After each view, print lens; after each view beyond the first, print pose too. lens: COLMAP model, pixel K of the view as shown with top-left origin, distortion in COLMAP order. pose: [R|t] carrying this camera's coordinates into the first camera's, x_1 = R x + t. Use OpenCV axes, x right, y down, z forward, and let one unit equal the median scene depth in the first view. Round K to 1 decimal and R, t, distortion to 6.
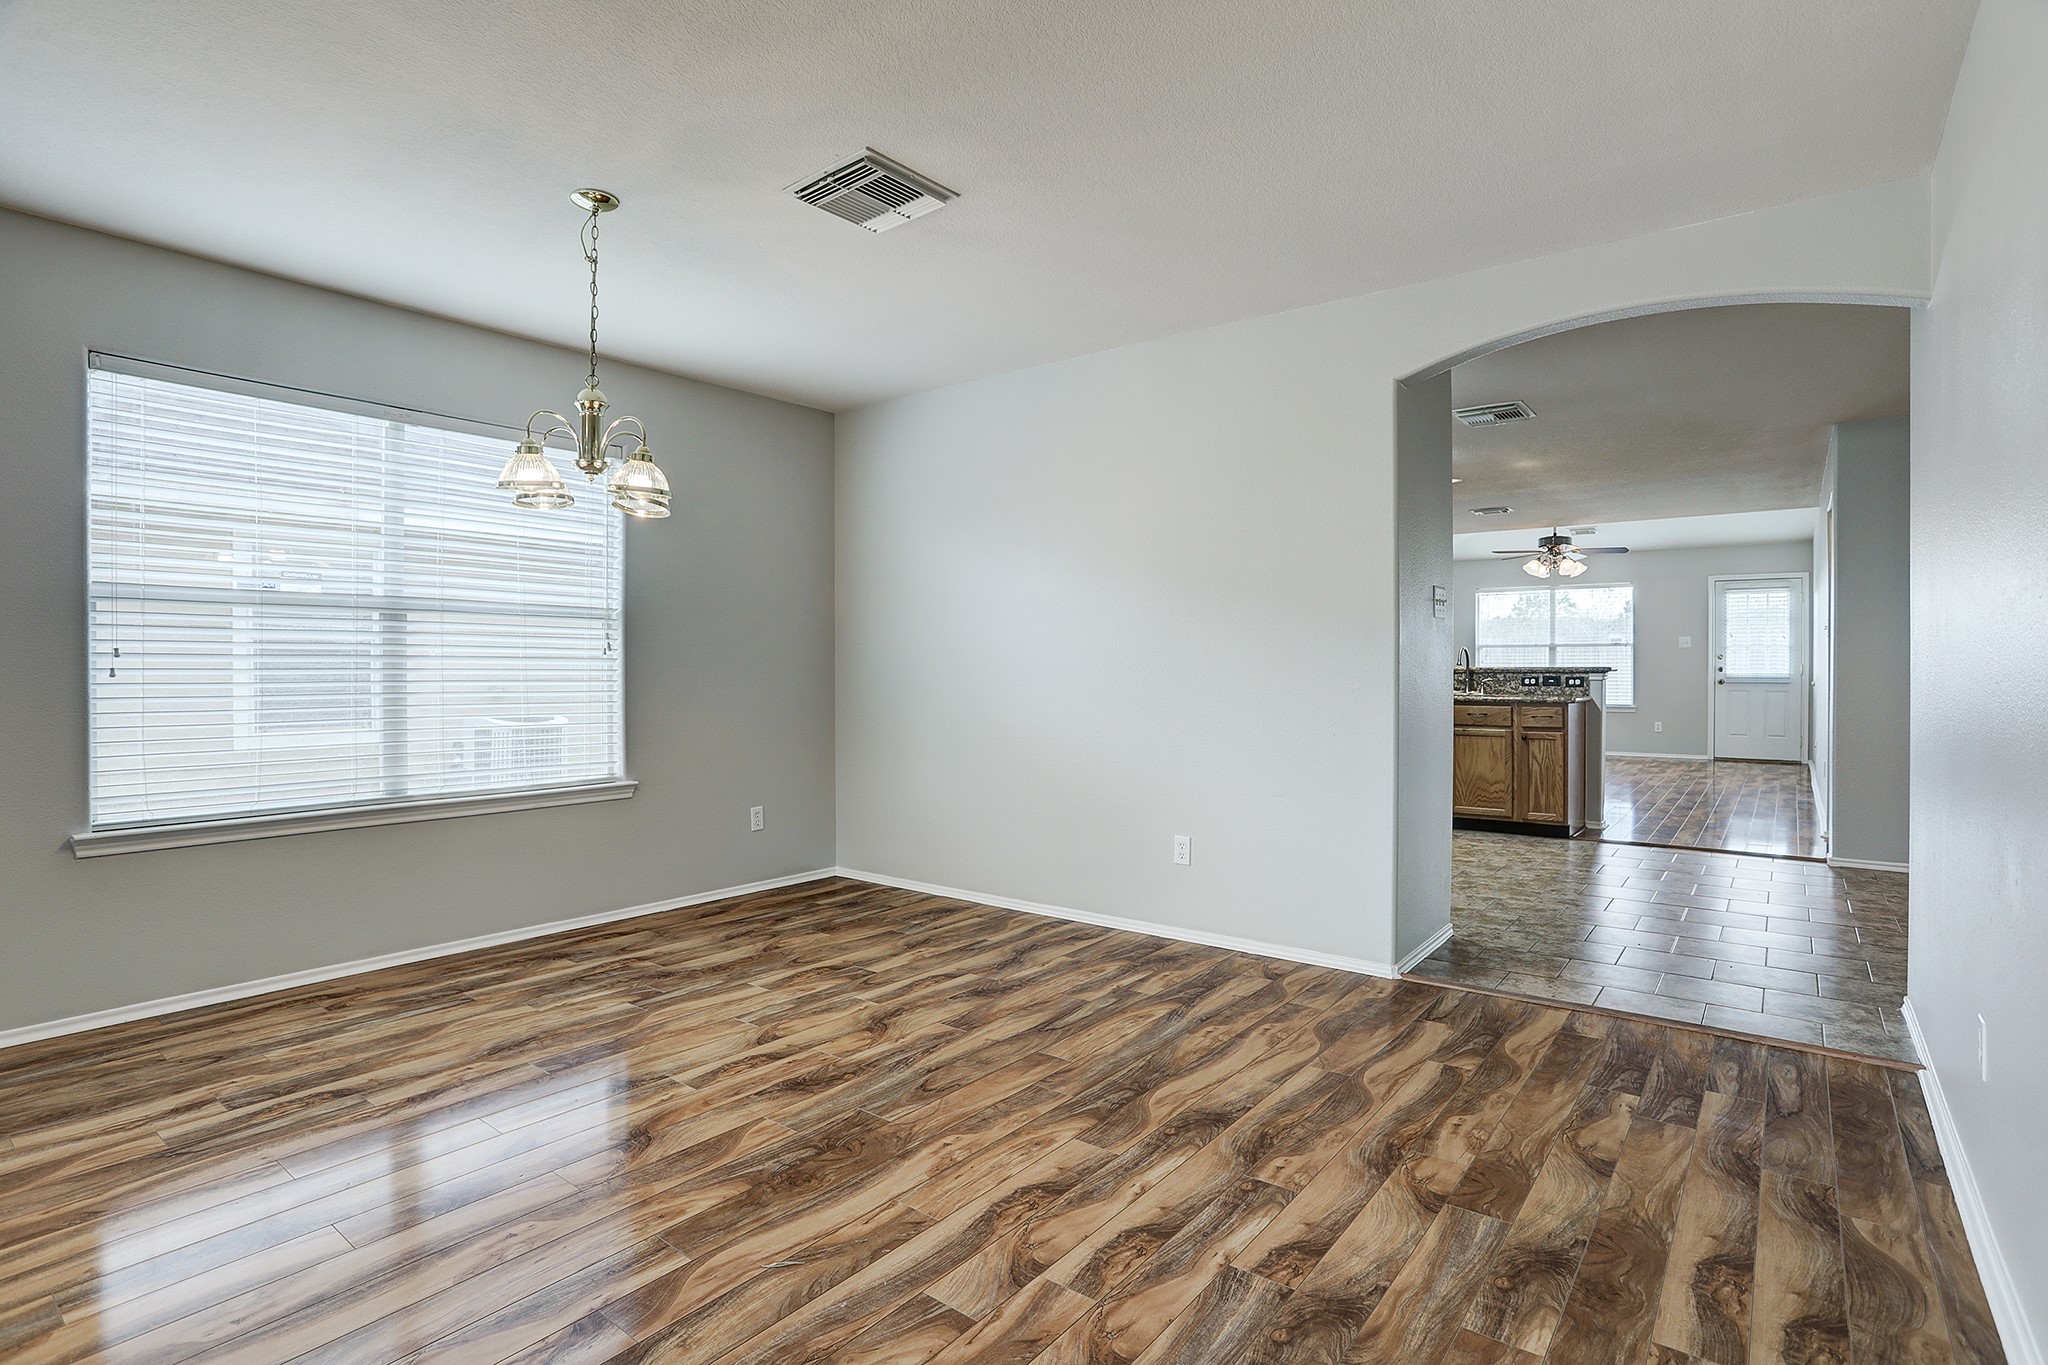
lens RADIAL K [[995.8, 0, 1019.5], [0, 995.8, 685.7], [0, 0, 1]] dist [-0.080223, 0.036070]
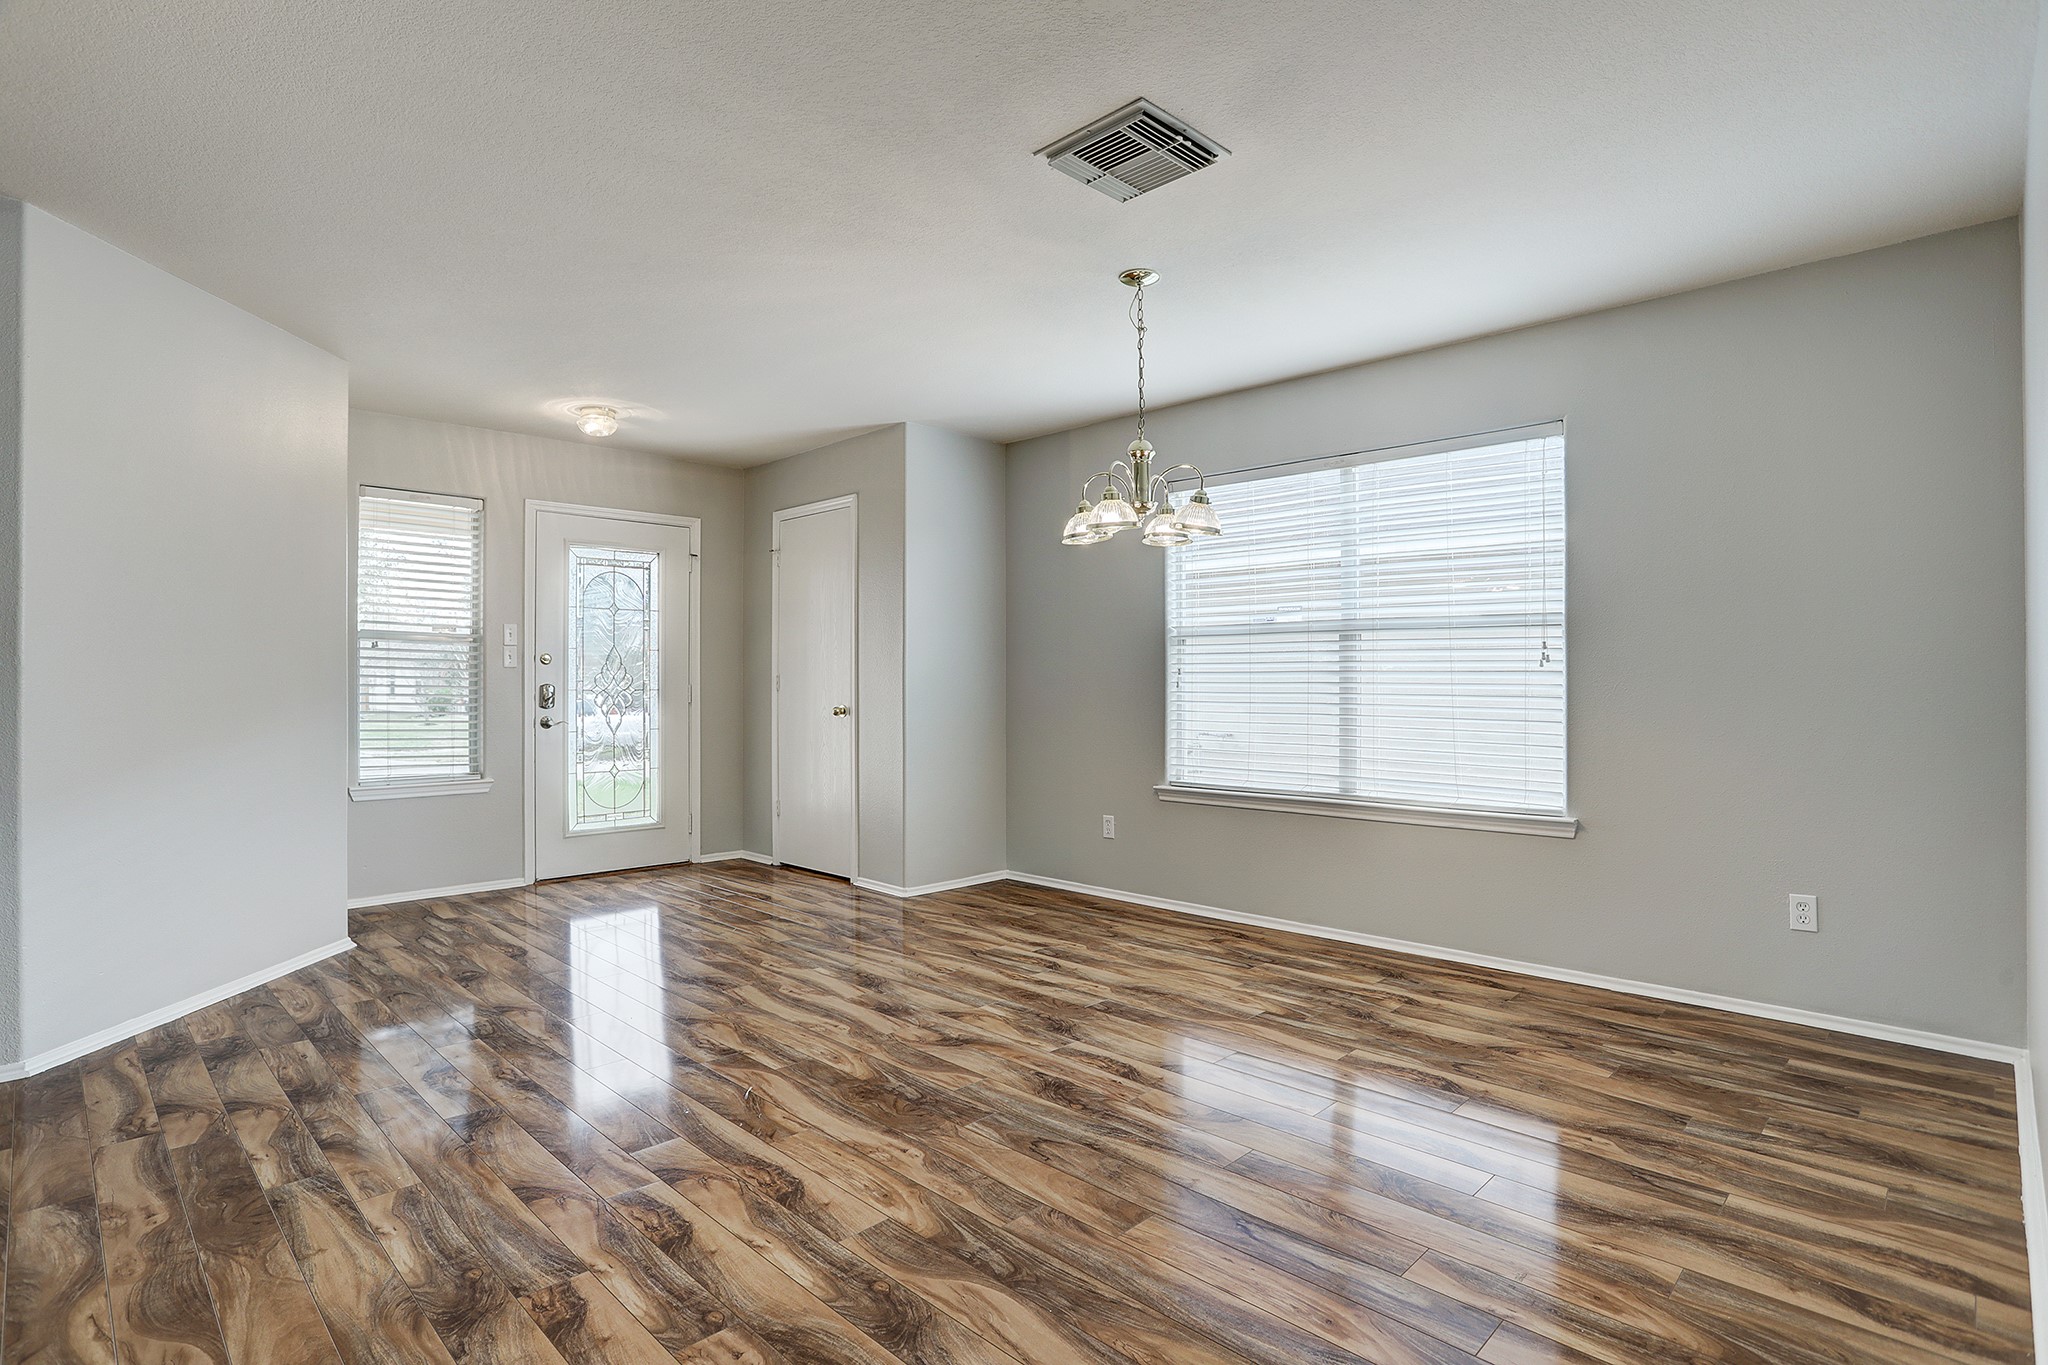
lens RADIAL K [[1032.7, 0, 1056.6], [0, 1032.7, 682.7], [0, 0, 1]] dist [-0.061322, 0.024638]
pose [[-0.101206, -0.002145, -0.994863, 0.812614], [-0.013171, 0.999913, -0.000816, -0.015686], [0.994778, 0.013021, -0.101225, 1.060731]]
